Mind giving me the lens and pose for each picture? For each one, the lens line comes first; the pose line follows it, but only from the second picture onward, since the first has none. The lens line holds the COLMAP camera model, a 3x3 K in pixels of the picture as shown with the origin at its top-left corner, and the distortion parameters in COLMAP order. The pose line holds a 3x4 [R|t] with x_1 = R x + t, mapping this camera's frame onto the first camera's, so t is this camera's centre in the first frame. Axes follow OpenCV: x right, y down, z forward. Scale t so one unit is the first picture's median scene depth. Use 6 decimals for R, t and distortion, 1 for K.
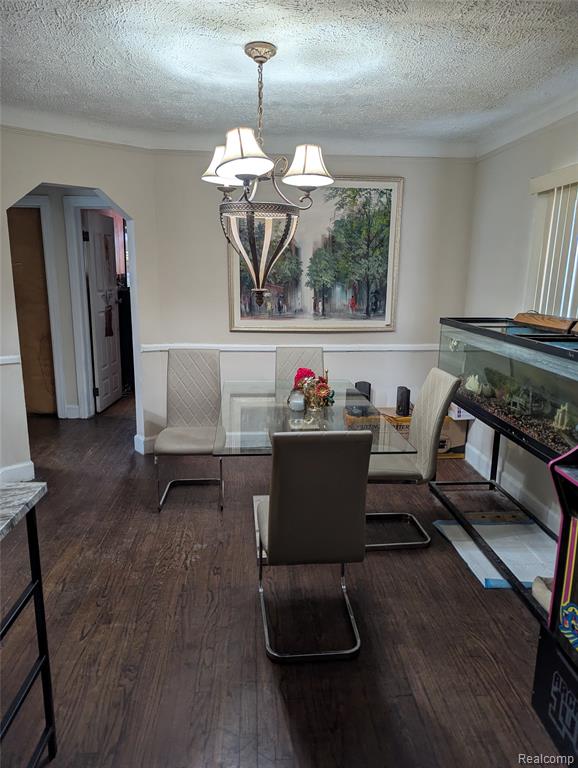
lens RADIAL K [[556.0, 0, 294.1], [0, 556.0, 388.9], [0, 0, 1]] dist [0.075207, -0.083209]
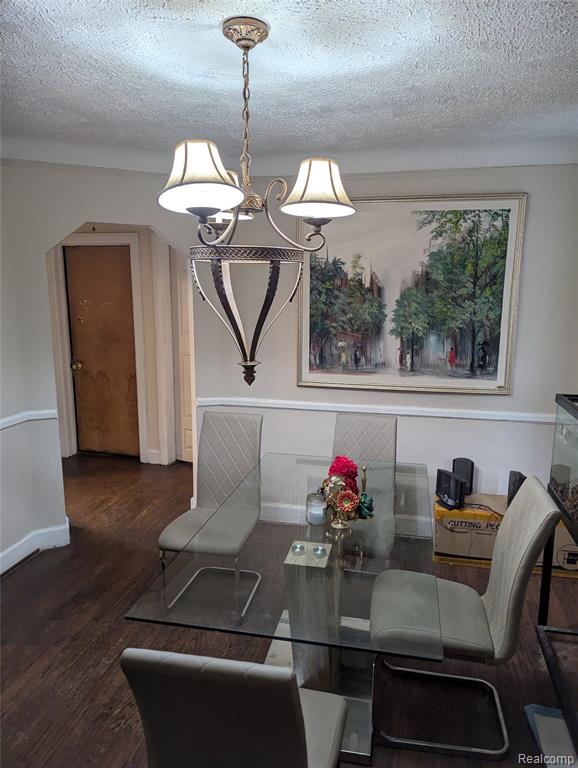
lens RADIAL K [[556.0, 0, 294.1], [0, 556.0, 388.9], [0, 0, 1]] dist [0.075207, -0.083209]
pose [[0.957584, 0.046592, -0.284363, 0.121065], [-0.056392, 0.998060, -0.026369, -0.078701], [0.282582, 0.041286, 0.958354, 0.202937]]
